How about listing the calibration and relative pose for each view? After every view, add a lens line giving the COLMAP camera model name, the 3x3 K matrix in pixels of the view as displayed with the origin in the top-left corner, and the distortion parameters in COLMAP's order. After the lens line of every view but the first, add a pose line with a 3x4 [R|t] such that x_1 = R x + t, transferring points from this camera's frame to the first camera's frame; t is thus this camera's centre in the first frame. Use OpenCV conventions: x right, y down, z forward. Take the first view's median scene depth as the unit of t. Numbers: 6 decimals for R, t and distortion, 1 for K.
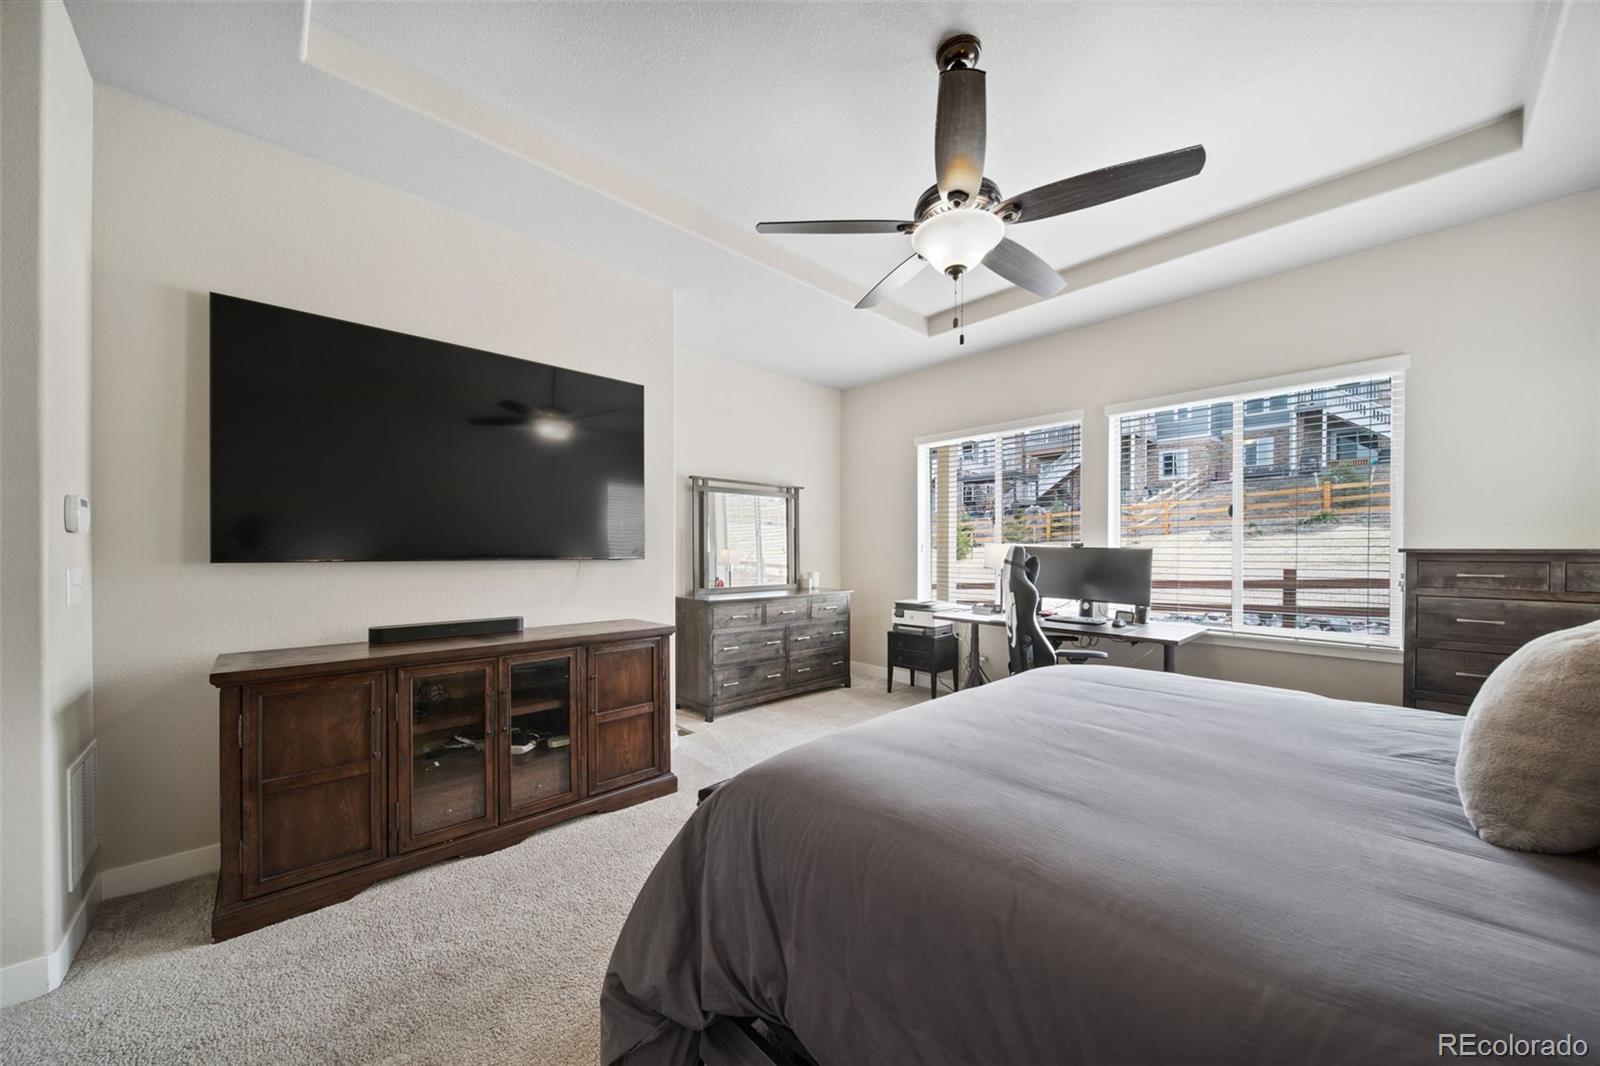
lens RADIAL K [[568.7, 0, 784.7], [0, 568.7, 555.3], [0, 0, 1]] dist [-0.000604, -0.000179]
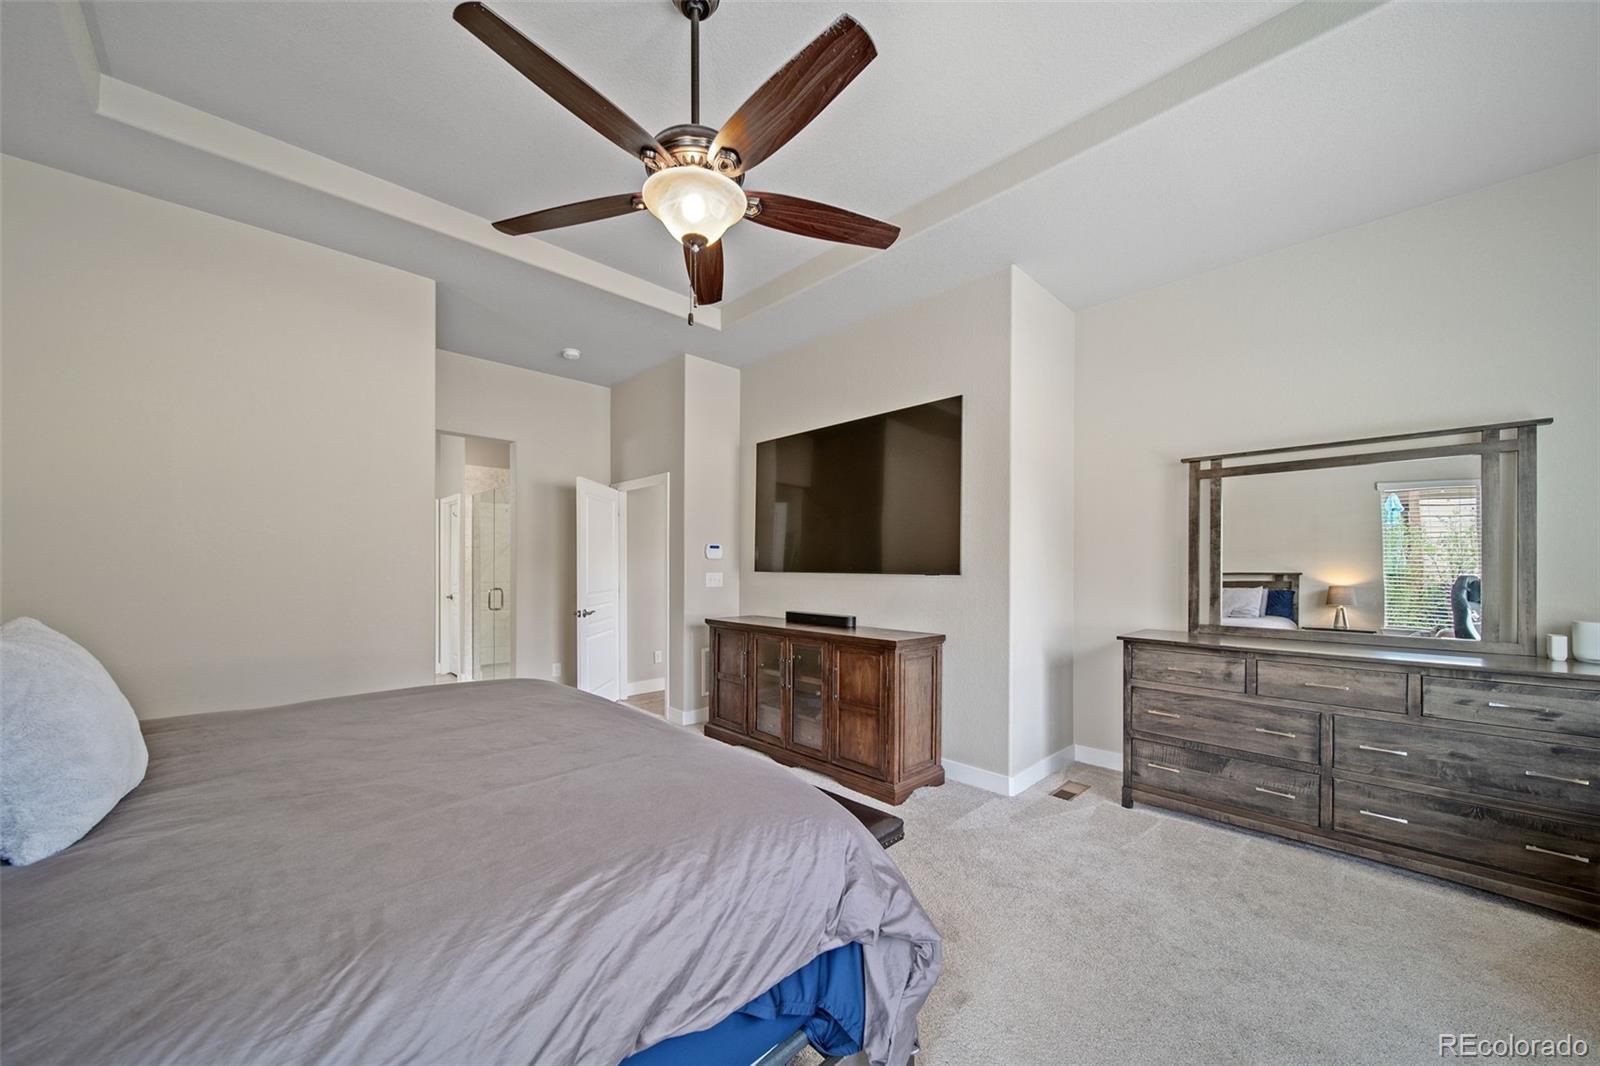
lens RADIAL K [[568.7, 0, 784.7], [0, 568.7, 555.3], [0, 0, 1]] dist [-0.000604, -0.000179]
pose [[0.017771, -0.016349, -0.999708, 0.446569], [-0.008633, 0.999827, -0.016504, -0.005852], [0.999805, 0.008924, 0.017627, 0.426769]]
